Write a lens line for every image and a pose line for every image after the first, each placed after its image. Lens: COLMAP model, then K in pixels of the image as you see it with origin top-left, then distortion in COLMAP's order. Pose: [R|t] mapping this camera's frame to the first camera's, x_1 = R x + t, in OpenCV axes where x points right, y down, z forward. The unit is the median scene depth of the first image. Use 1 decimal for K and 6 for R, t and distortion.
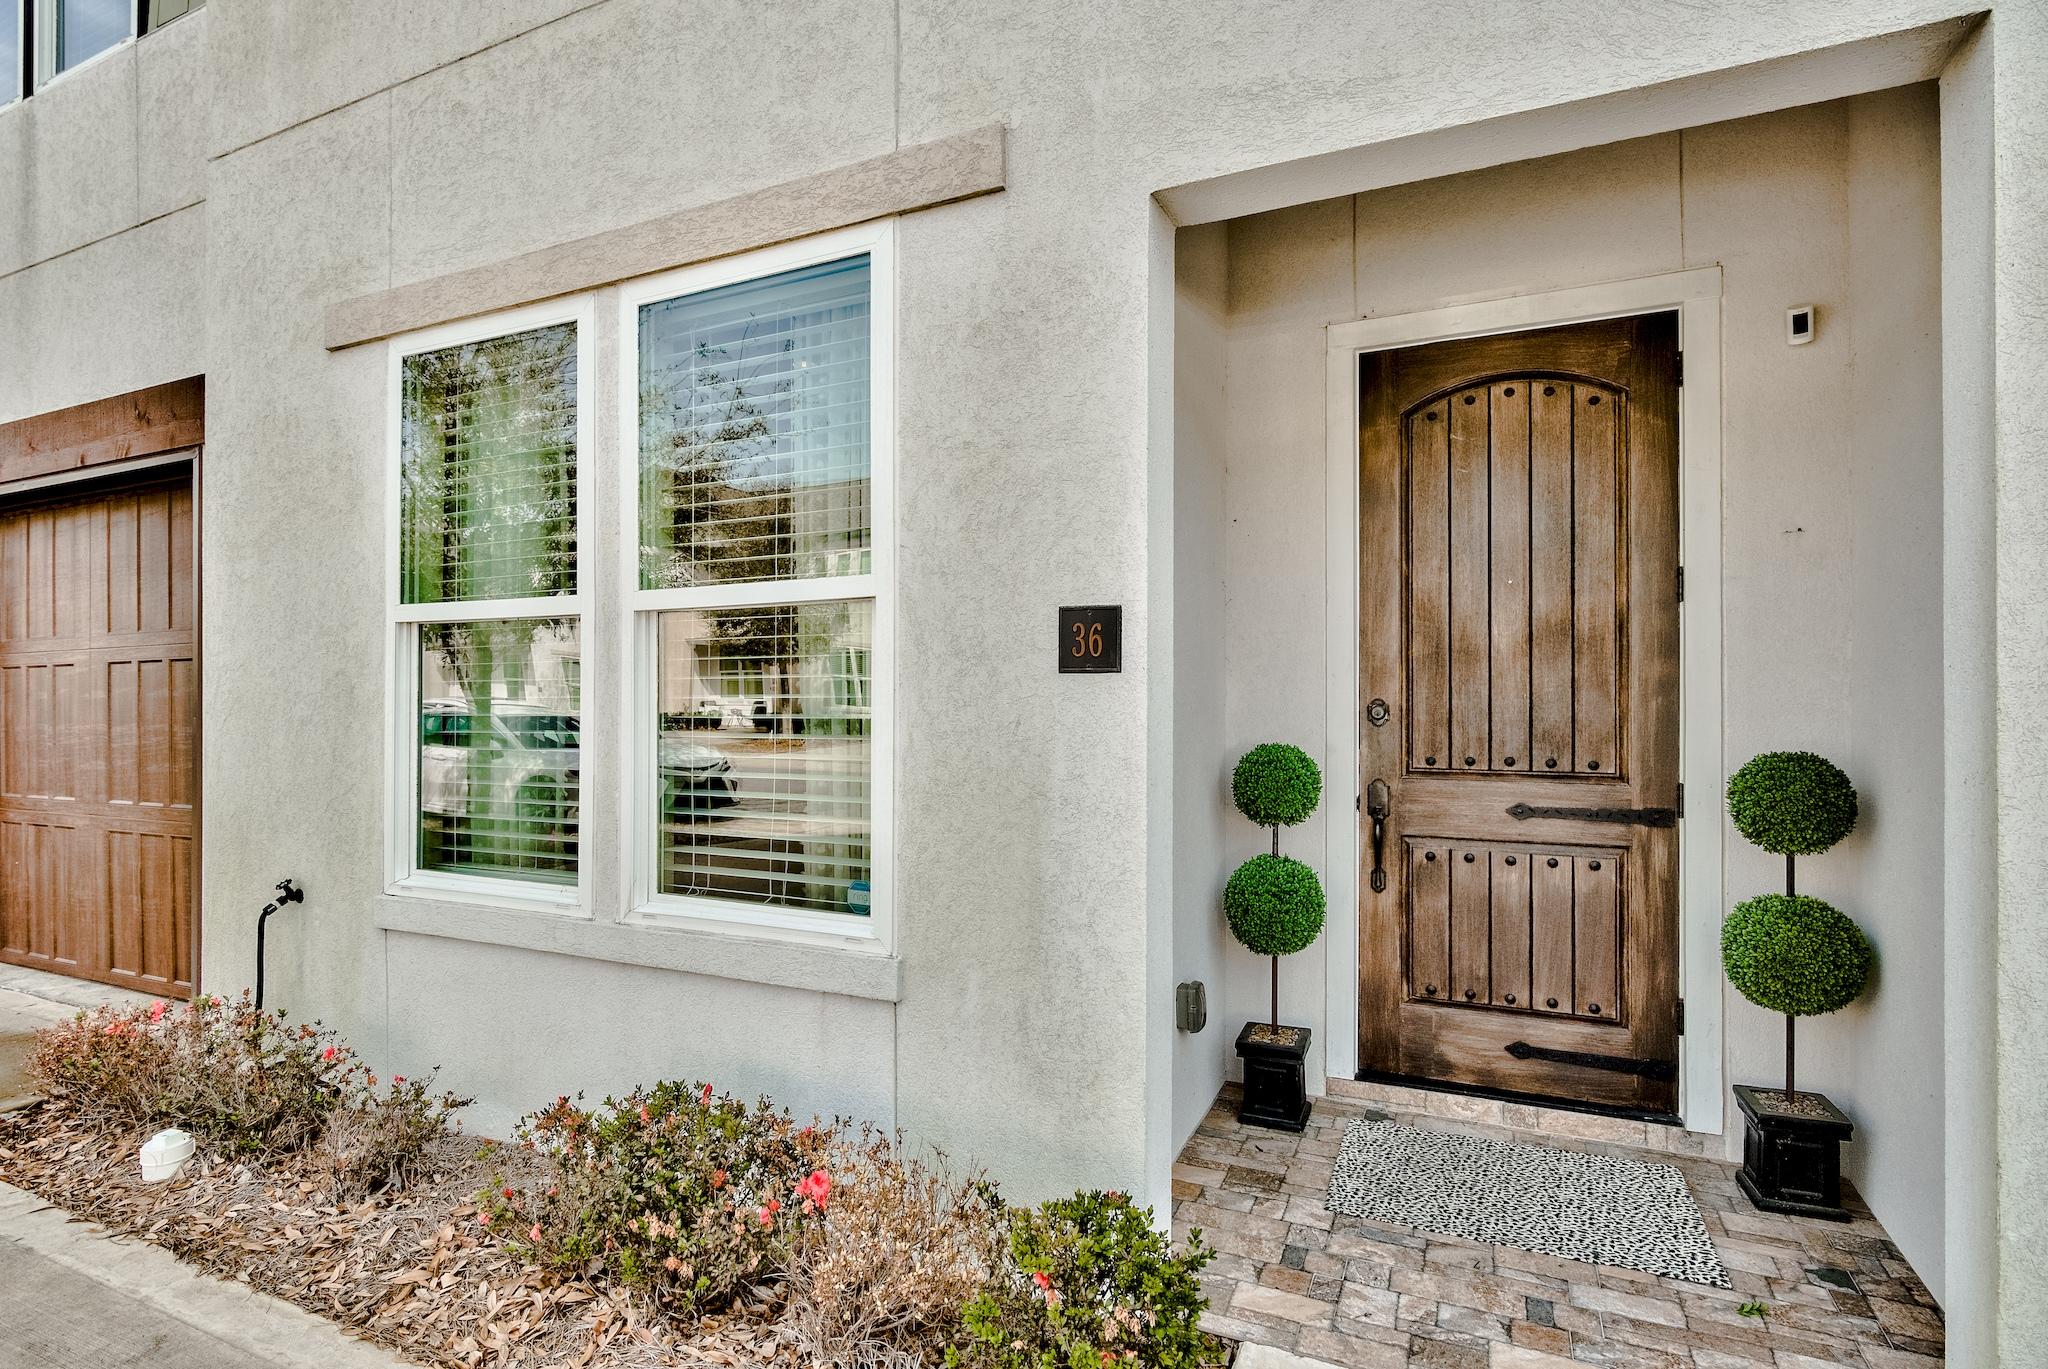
lens RADIAL K [[997.6, 0, 1027.0], [0, 997.6, 685.8], [0, 0, 1]] dist [-0.004384, 0.000614]
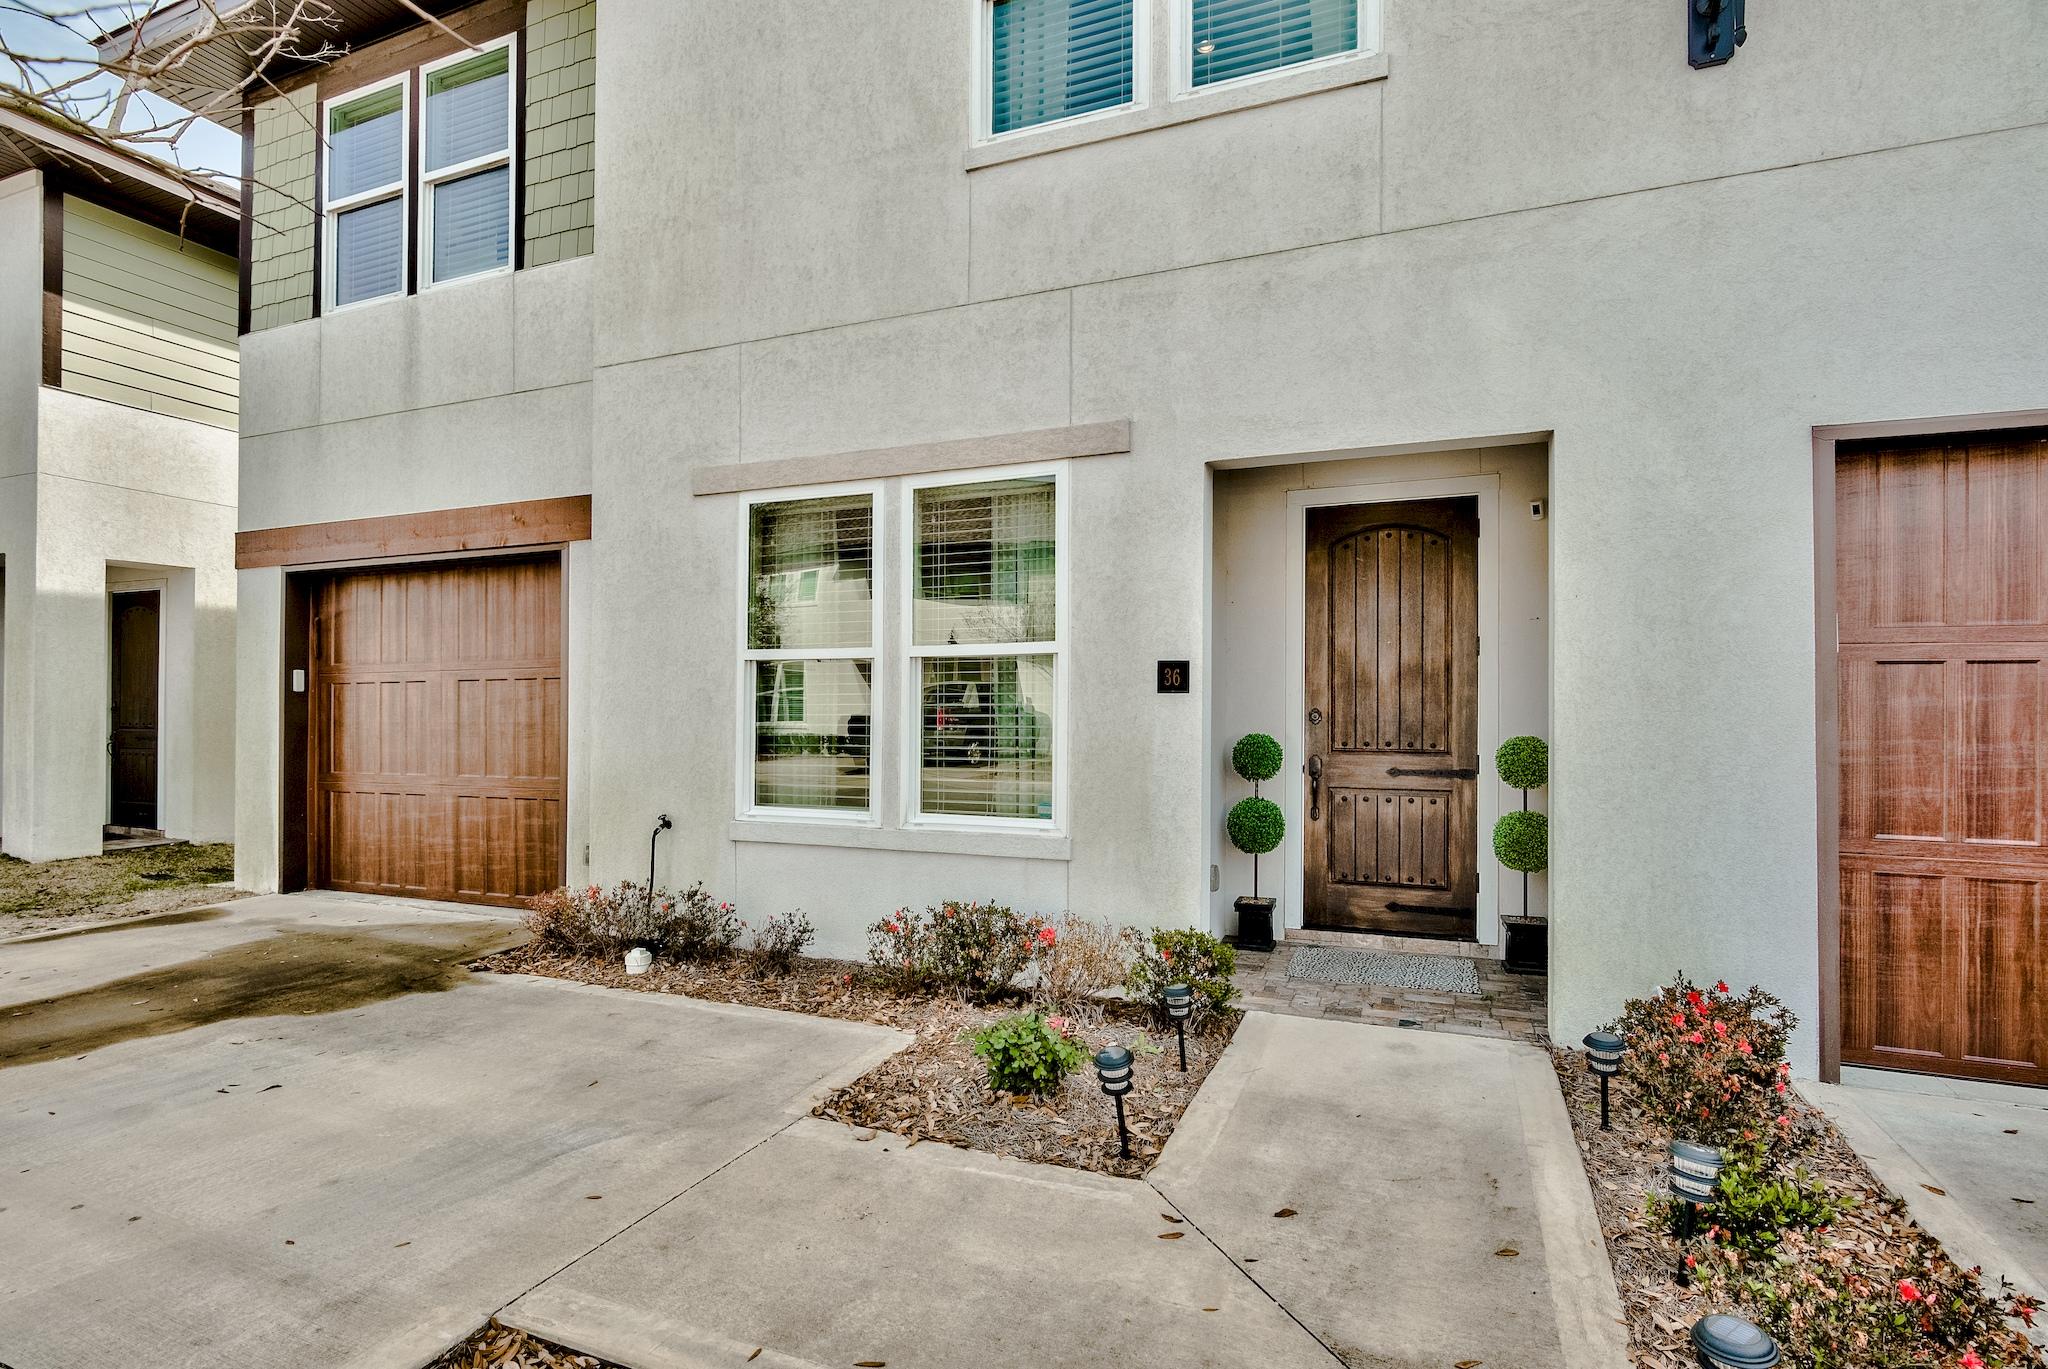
lens RADIAL K [[997.6, 0, 1023.8], [0, 997.6, 694.4], [0, 0, 1]] dist [-0.004384, 0.000614]
pose [[0.999134, 0.006099, 0.041162, -0.245527], [-0.005813, 0.999958, -0.007078, 0.004573], [-0.041203, 0.006832, 0.999127, -0.773983]]
